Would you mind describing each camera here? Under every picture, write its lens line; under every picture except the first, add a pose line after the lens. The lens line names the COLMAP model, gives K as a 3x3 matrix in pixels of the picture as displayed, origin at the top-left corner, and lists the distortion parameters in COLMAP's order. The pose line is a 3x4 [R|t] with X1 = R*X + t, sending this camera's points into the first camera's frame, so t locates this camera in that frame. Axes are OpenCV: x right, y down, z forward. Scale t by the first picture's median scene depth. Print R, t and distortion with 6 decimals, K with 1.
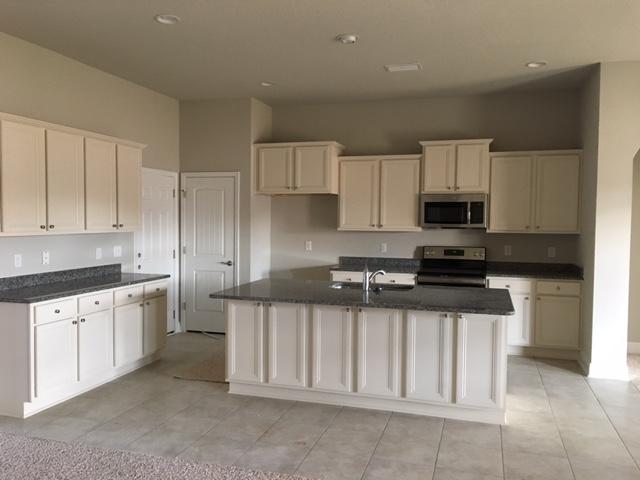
lens RADIAL K [[541.4, 0, 317.4], [0, 541.4, 241.0], [0, 0, 1]] dist [0.056133, -0.014894]
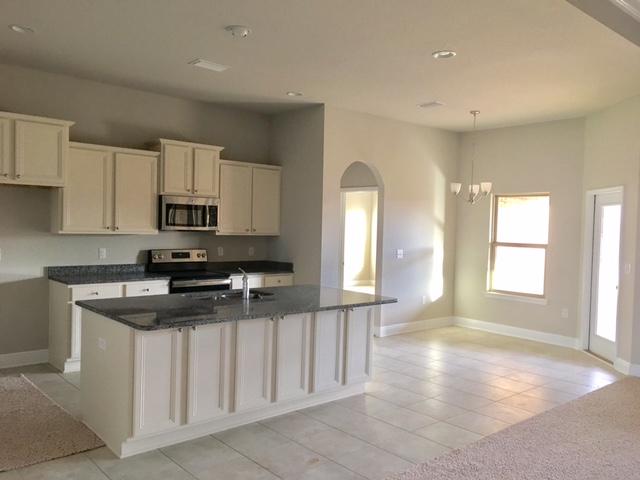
lens RADIAL K [[541.4, 0, 318.0], [0, 541.4, 236.5], [0, 0, 1]] dist [0.056133, -0.014894]
pose [[0.528159, -0.011776, 0.849064, -0.477468], [0.014387, 0.999884, 0.004919, -0.014833], [-0.849023, 0.009618, 0.528268, 0.278552]]
